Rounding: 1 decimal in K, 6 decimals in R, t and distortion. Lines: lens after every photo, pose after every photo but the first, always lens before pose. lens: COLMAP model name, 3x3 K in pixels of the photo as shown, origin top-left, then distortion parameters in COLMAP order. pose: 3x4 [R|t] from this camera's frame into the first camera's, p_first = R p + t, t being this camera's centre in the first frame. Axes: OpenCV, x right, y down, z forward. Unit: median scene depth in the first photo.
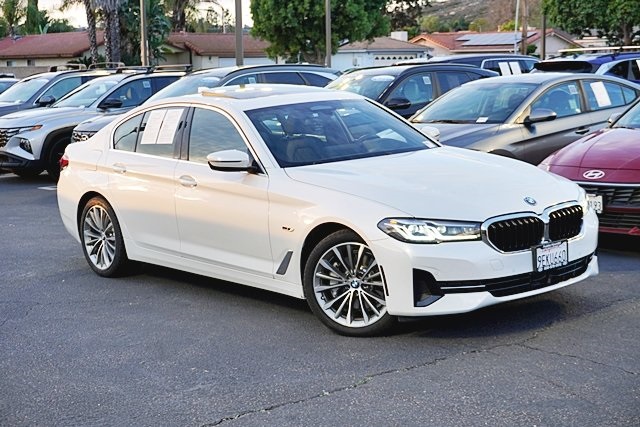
lens RADIAL K [[1115.9, 0, 317.7], [0, 1115.9, 217.4], [0, 0, 1]] dist [0.034374, 0.000000]
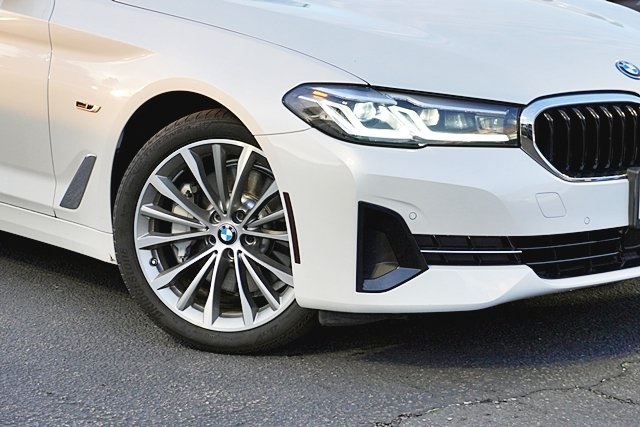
lens RADIAL K [[1638.6, 0, 315.2], [0, 1638.6, 214.1], [0, 0, 1]] dist [0.112878, 0.000000]
pose [[0.996796, 0.053888, 0.059113, 0.029023], [-0.055463, 0.998139, 0.025329, 0.032844], [-0.057639, -0.028526, 0.997930, 0.343556]]
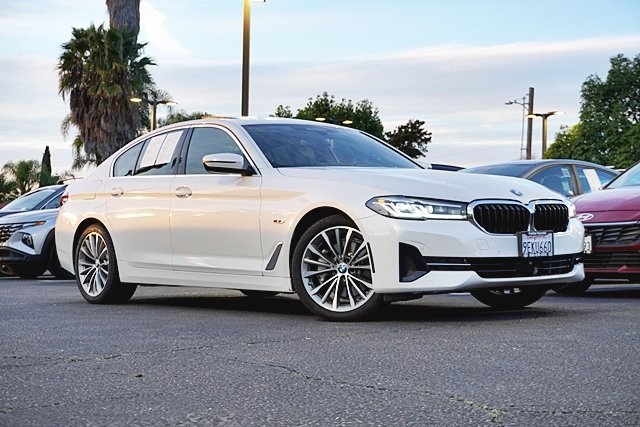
lens RADIAL K [[1115.9, 0, 323.9], [0, 1115.9, 212.4], [0, 0, 1]] dist [0.034374, 0.000000]
pose [[0.999526, 0.030773, -0.001023, 0.015995], [-0.030513, 0.985567, -0.166512, 0.175971], [-0.004115, 0.166465, 0.986039, -0.002646]]
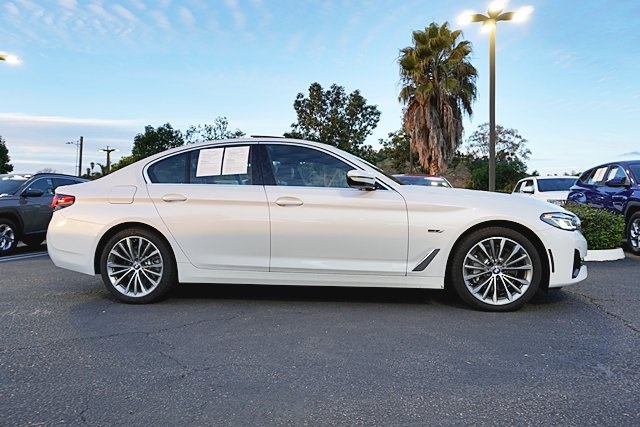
lens RADIAL K [[469.8, 0, 318.9], [0, 469.8, 204.5], [0, 0, 1]] dist [-0.035576, -0.010236]
pose [[0.746406, 0.035737, 0.664531, -0.474669], [0.073058, 0.988121, -0.135198, 0.042786], [-0.661469, 0.149462, 0.734929, 0.730971]]
